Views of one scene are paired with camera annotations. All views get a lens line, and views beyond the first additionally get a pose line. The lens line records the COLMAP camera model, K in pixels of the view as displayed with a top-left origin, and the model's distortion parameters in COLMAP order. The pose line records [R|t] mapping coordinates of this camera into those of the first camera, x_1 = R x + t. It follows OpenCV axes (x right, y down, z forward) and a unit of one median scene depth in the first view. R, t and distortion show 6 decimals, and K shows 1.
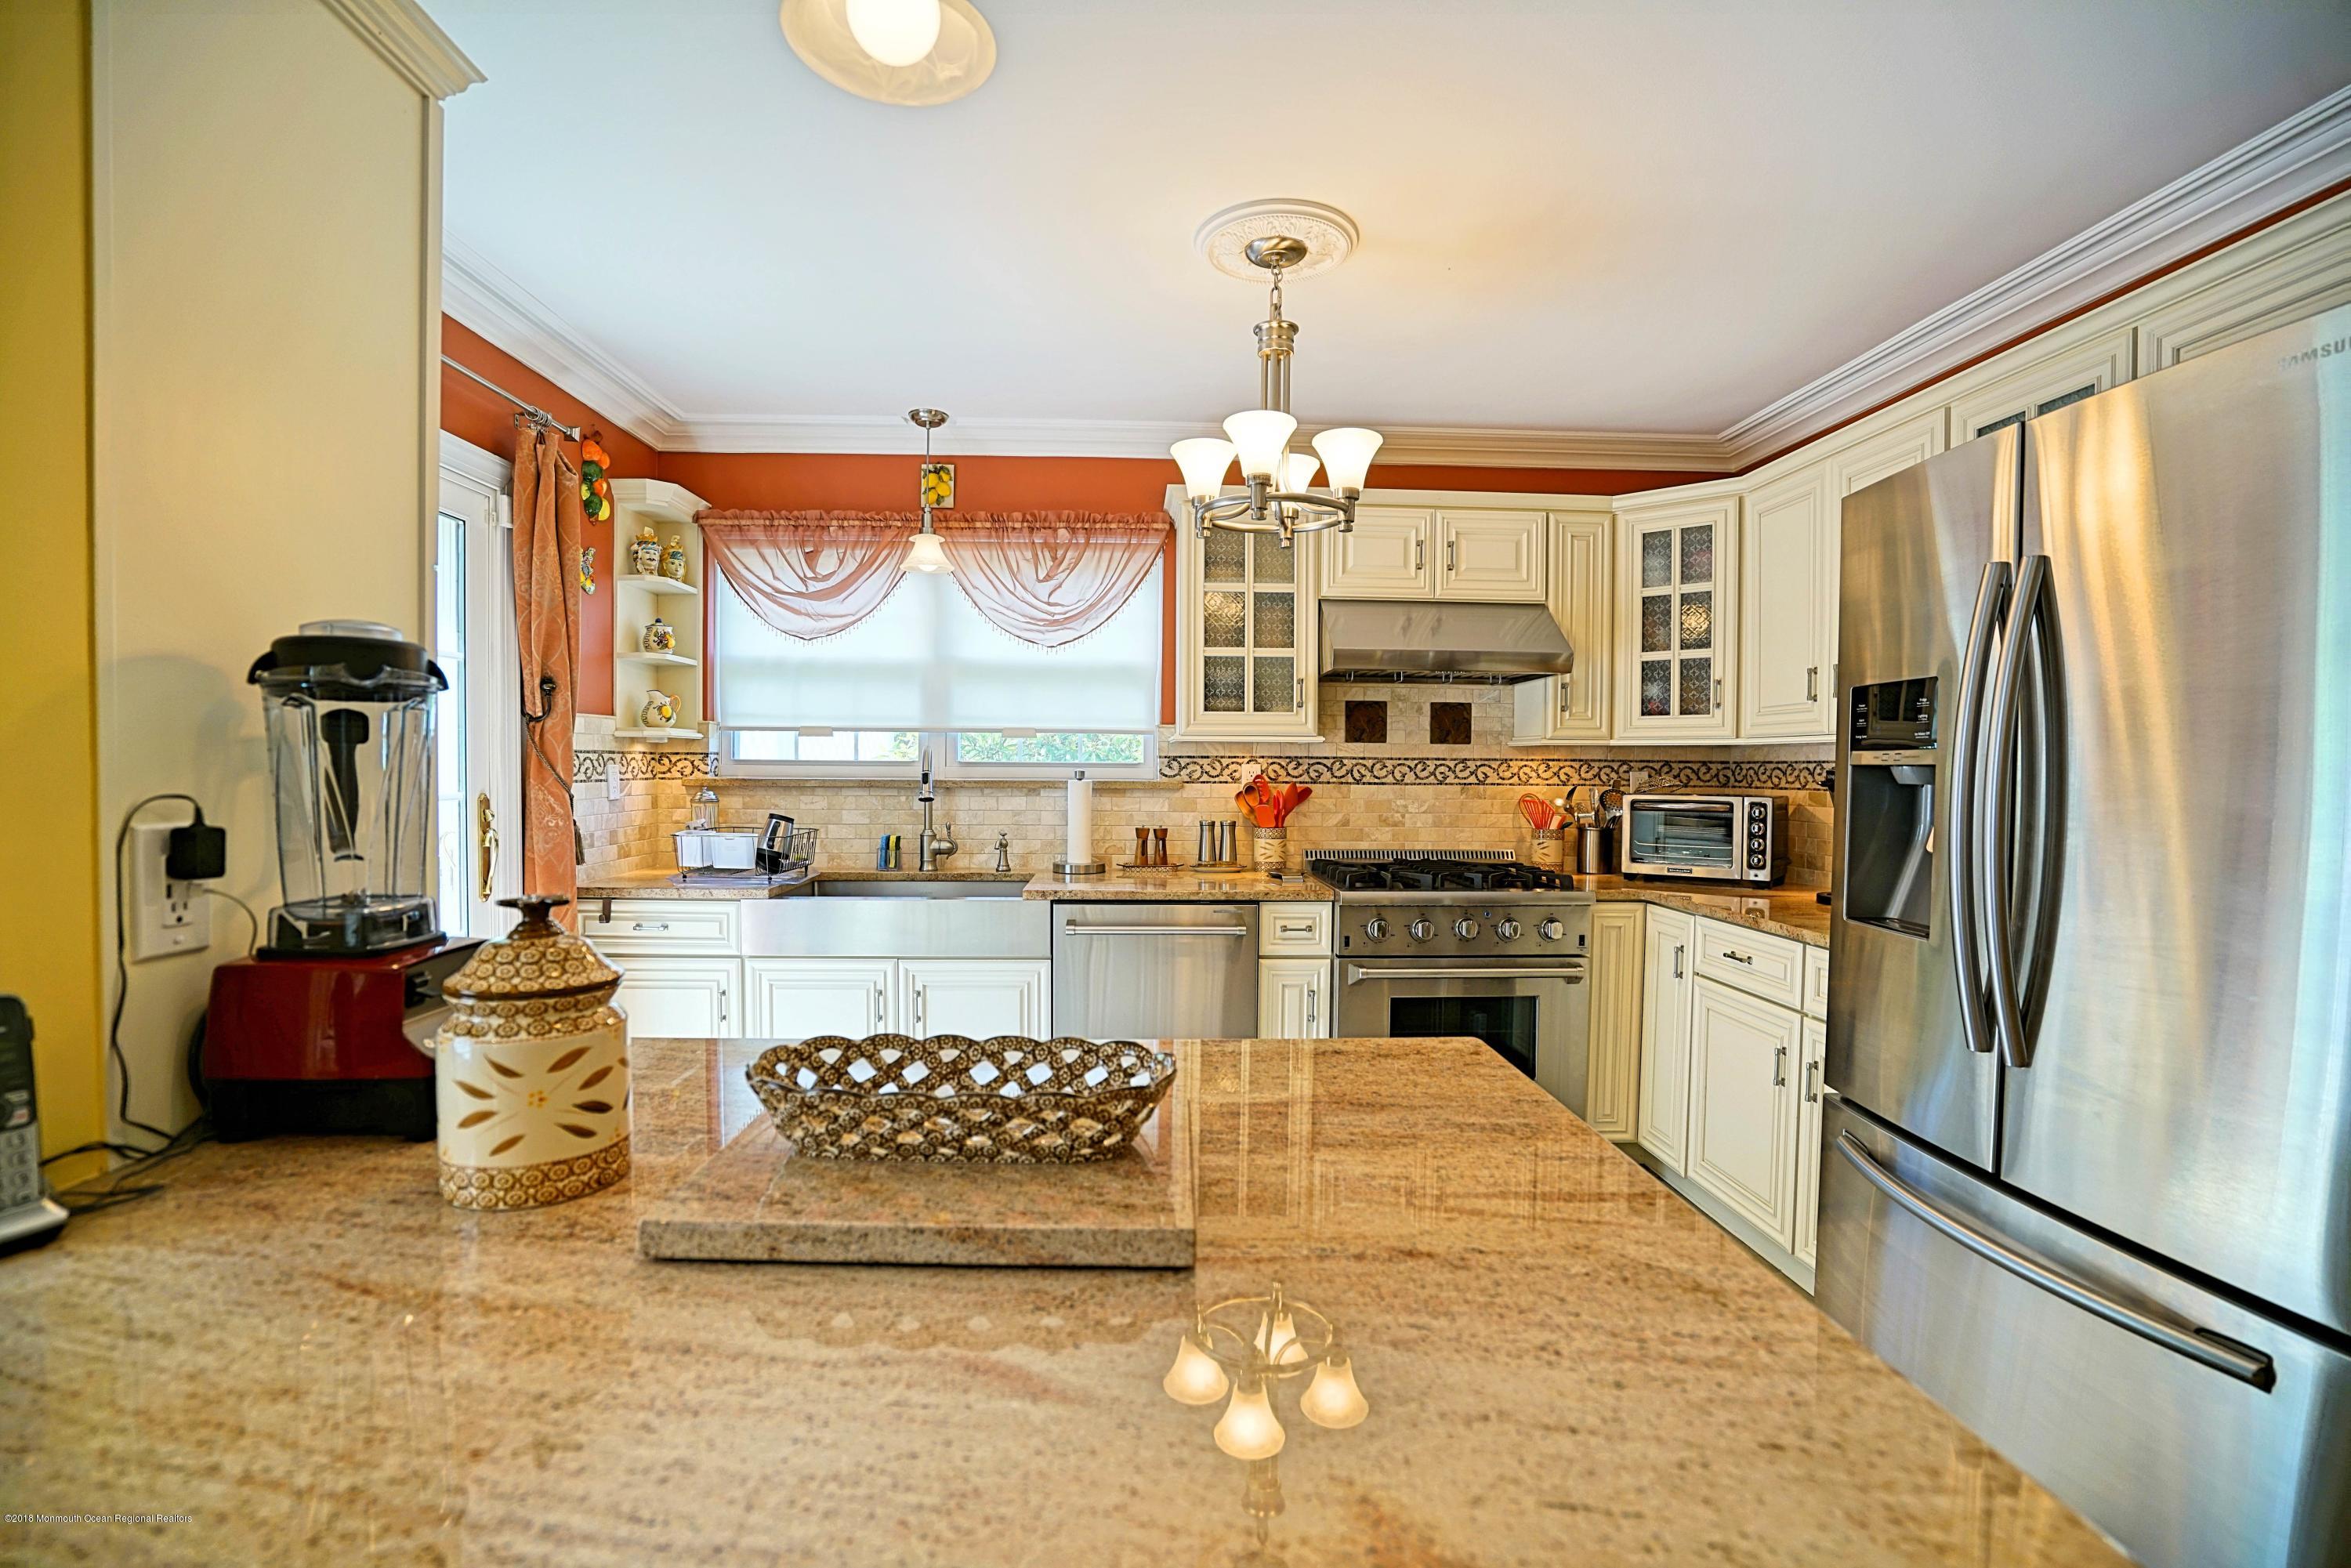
lens RADIAL K [[1070.4, 0, 1169.5], [0, 1070.4, 793.5], [0, 0, 1]] dist [-0.072964, 0.031181]
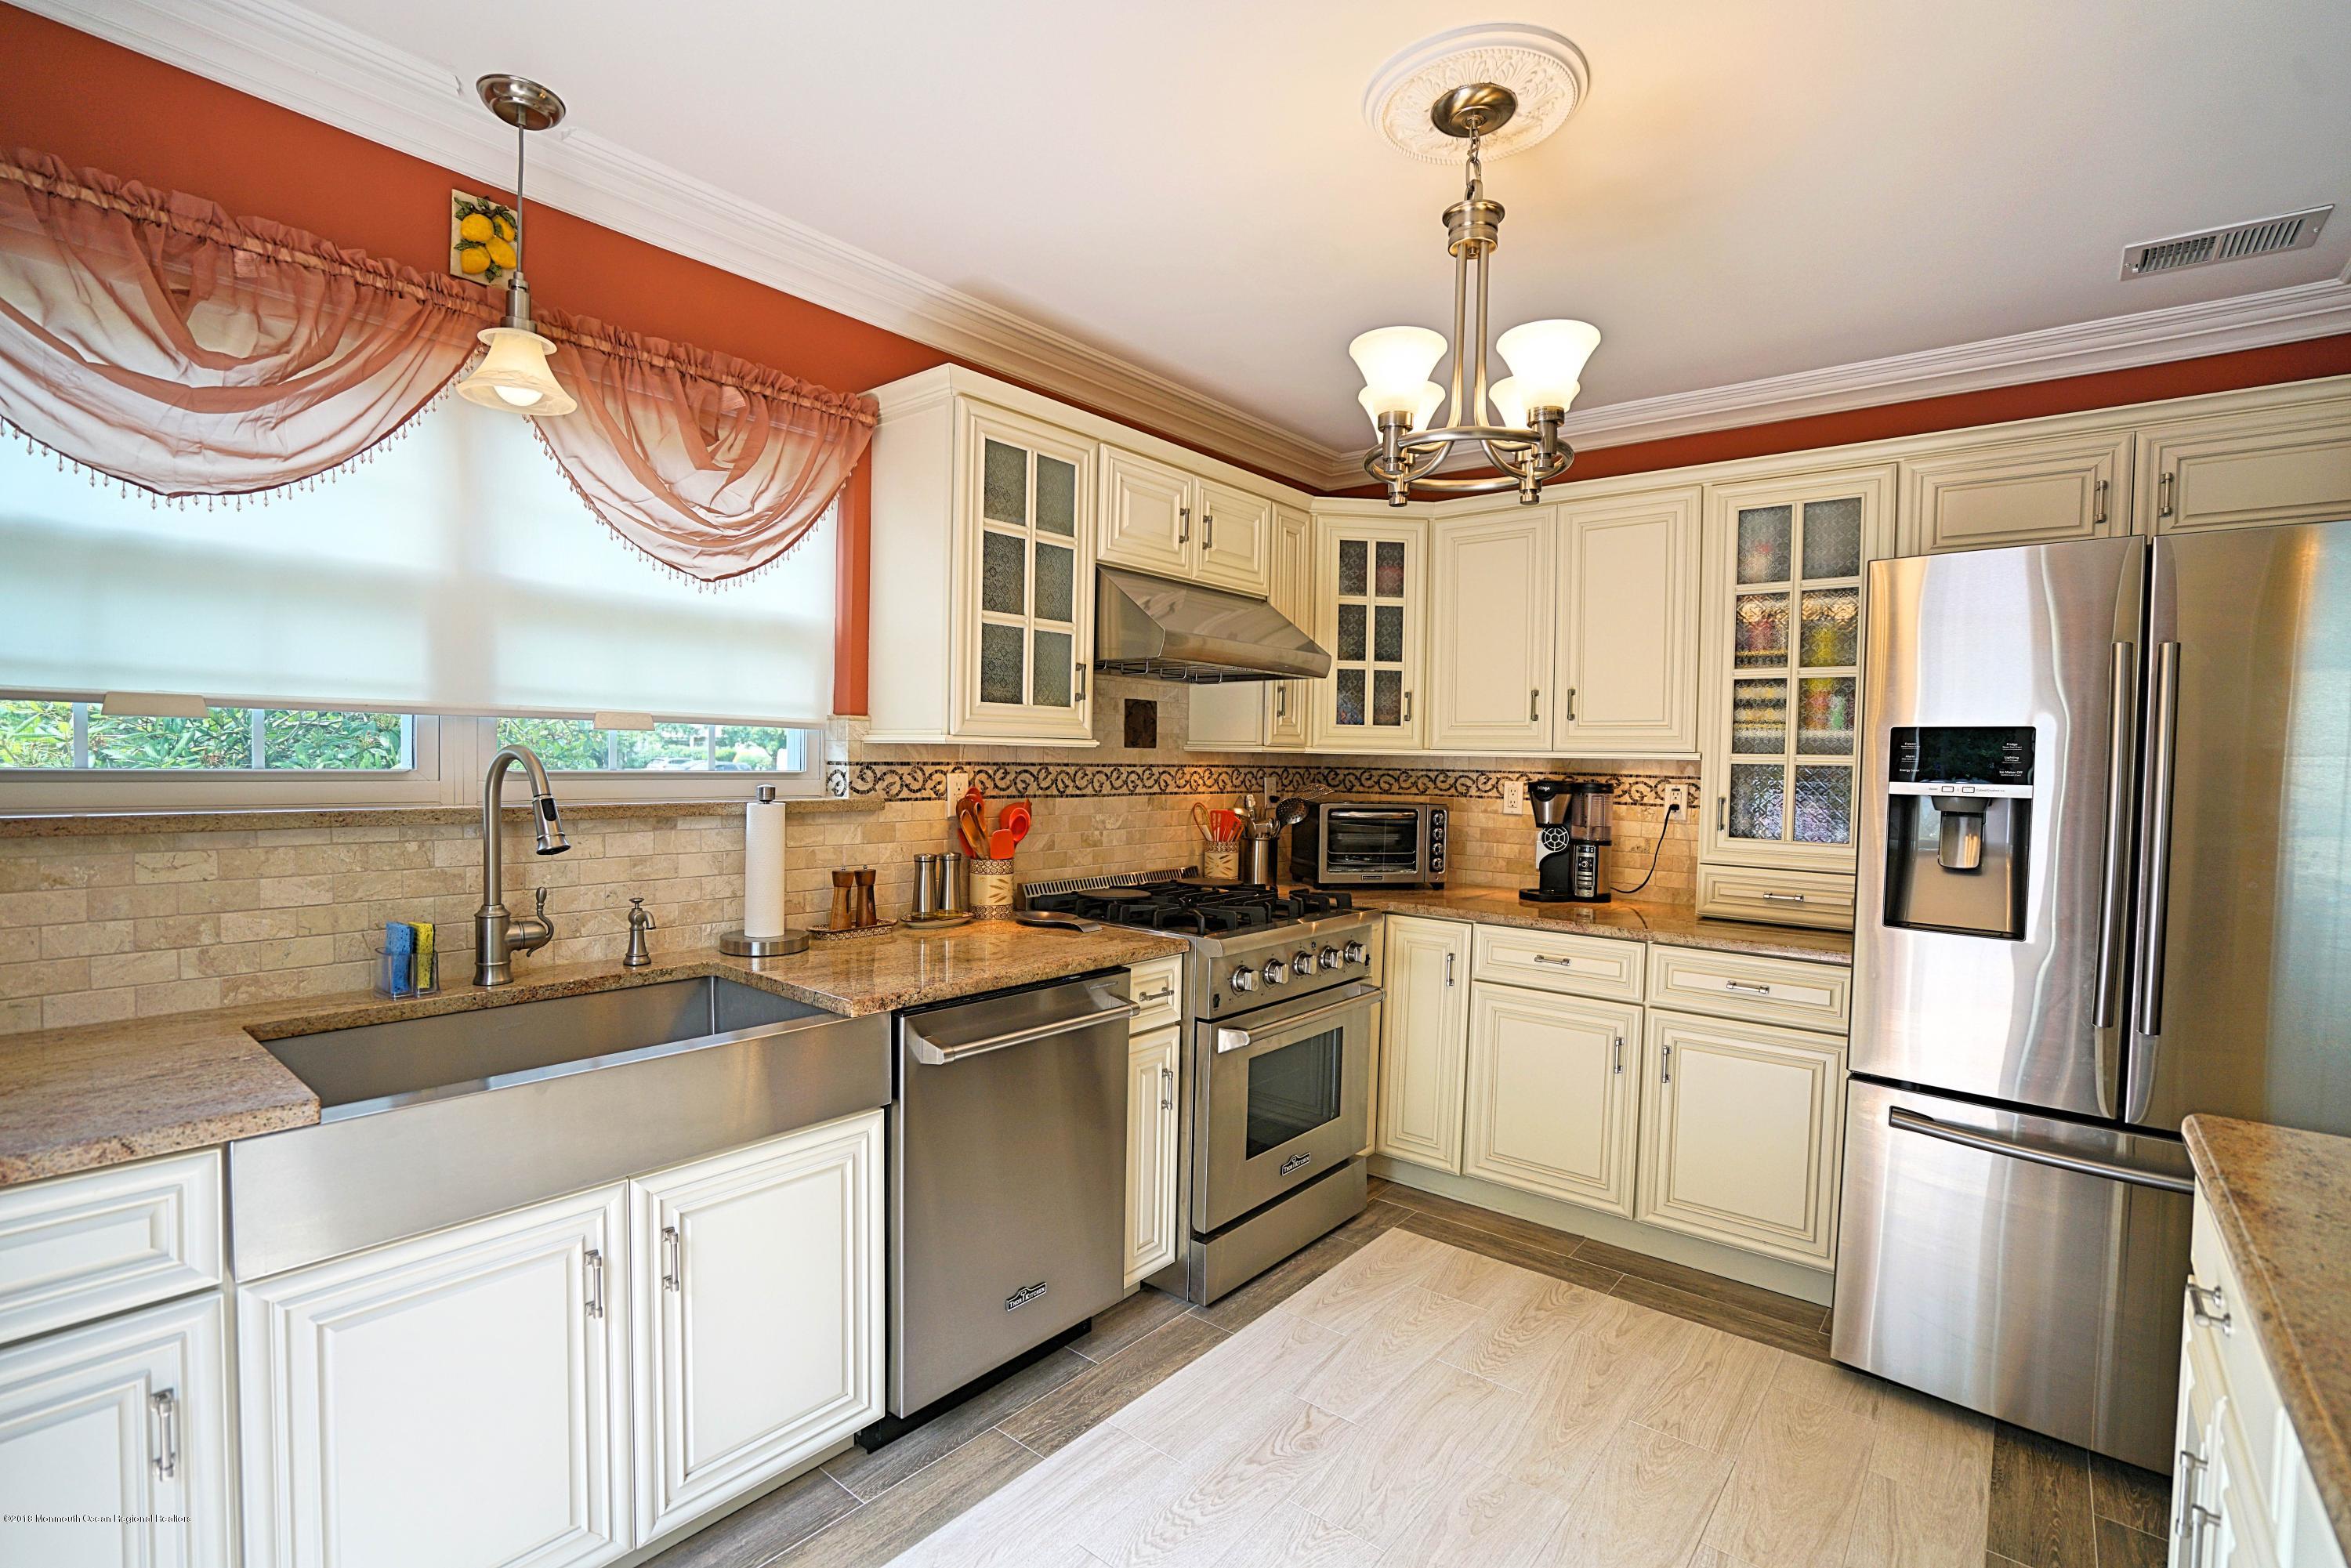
lens RADIAL K [[1070.4, 0, 1169.5], [0, 1070.4, 793.5], [0, 0, 1]] dist [-0.072964, 0.031181]
pose [[0.674166, -0.020103, 0.738306, -0.385953], [0.006419, 0.999751, 0.021360, -0.029716], [-0.738552, -0.009661, 0.674128, 0.422817]]
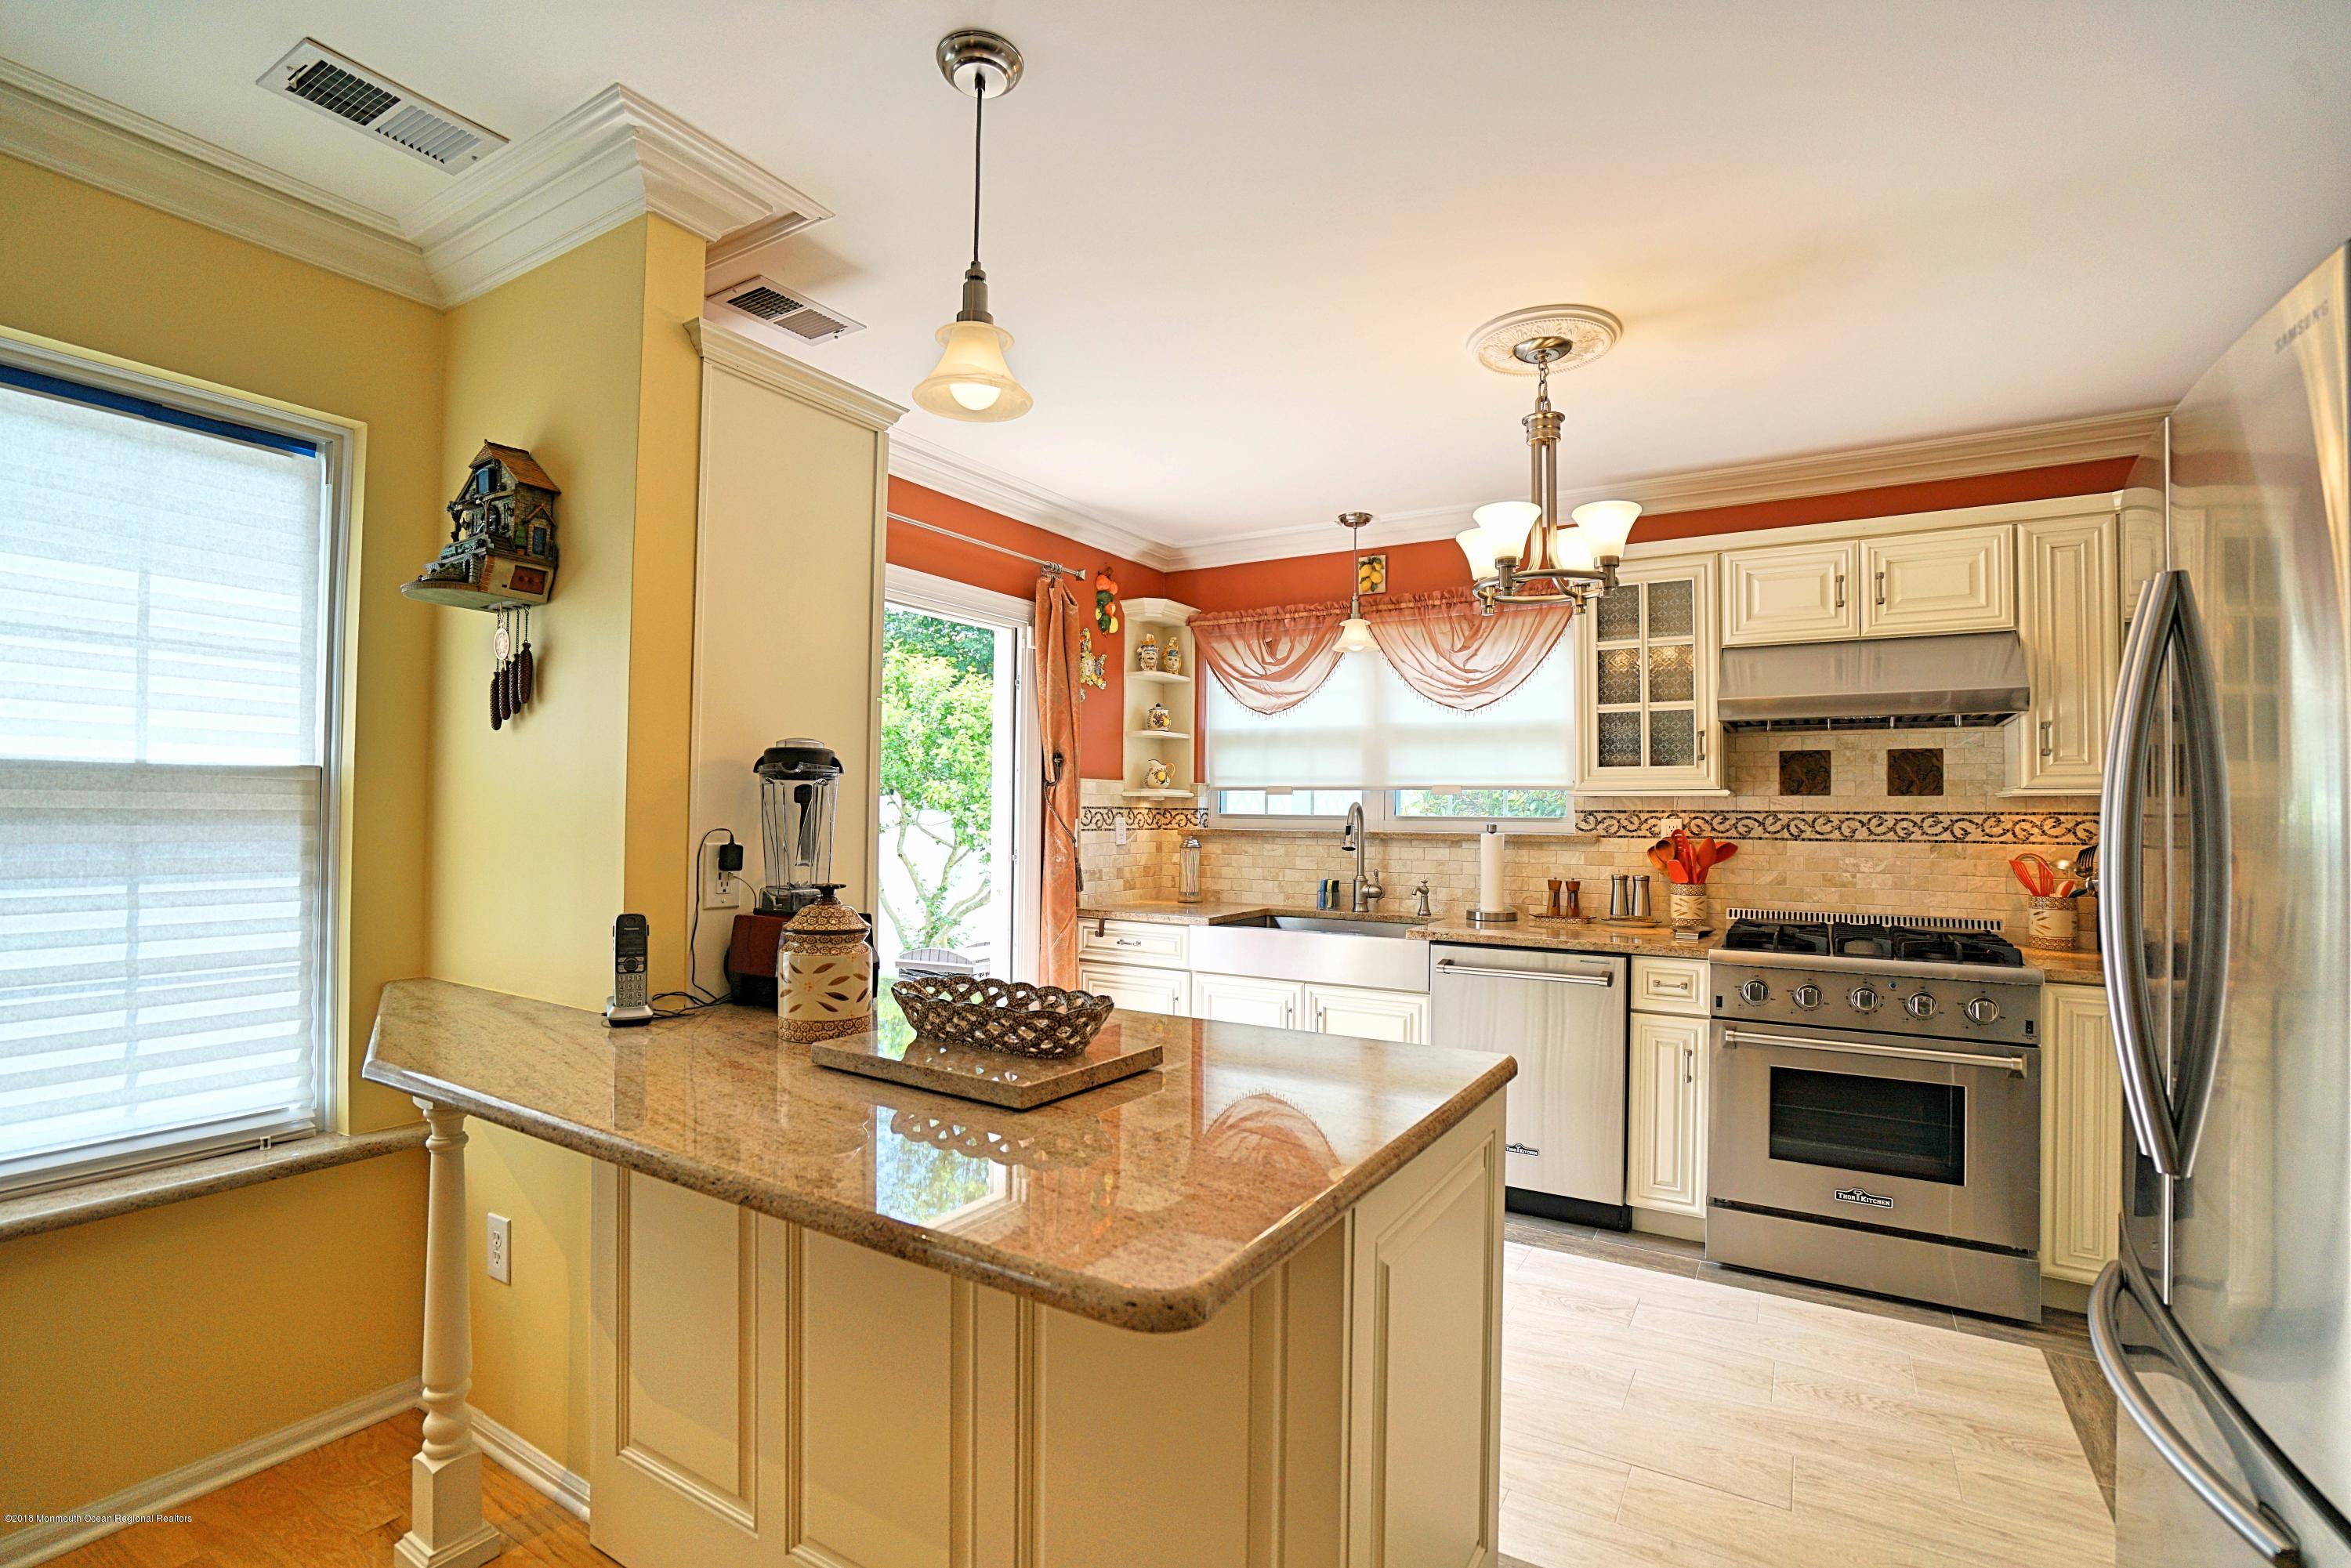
lens RADIAL K [[1070.4, 0, 1169.5], [0, 1070.4, 793.5], [0, 0, 1]] dist [-0.072964, 0.031181]
pose [[0.828994, -0.010915, -0.559151, 0.248676], [-0.018580, 0.998720, -0.047043, 0.003845], [0.558949, 0.049387, 0.827730, -0.063489]]
